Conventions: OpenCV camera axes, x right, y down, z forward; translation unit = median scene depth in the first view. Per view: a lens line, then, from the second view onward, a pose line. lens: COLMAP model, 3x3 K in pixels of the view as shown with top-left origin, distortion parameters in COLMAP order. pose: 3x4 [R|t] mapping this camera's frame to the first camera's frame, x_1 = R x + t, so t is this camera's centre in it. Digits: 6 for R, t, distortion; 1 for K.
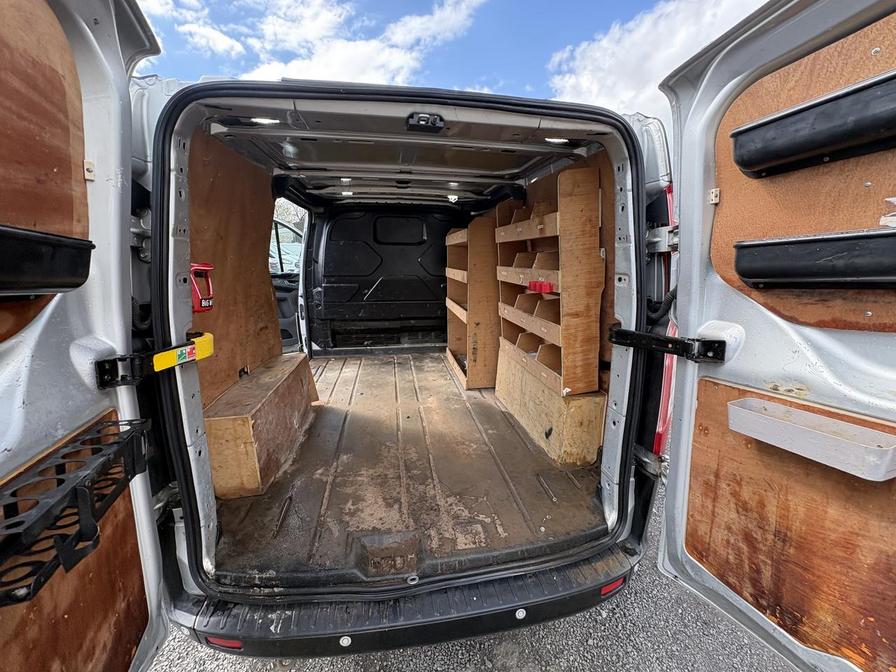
lens RADIAL K [[359.9, 0, 453.3], [0, 359.9, 333.5], [0, 0, 1]] dist [-0.001438, 0.000951]
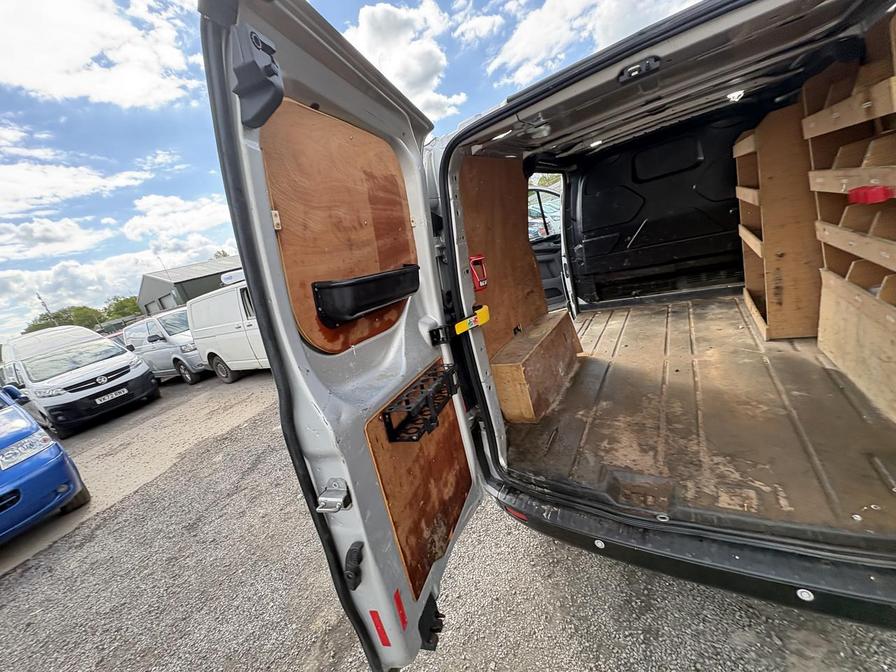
lens RADIAL K [[359.9, 0, 444.7], [0, 359.9, 340.2], [0, 0, 1]] dist [-0.001438, 0.000951]
pose [[0.719898, -0.012140, -0.693974, 0.150645], [0.119323, 0.987126, 0.106512, -0.029288], [0.683747, -0.159484, 0.712078, -0.112261]]
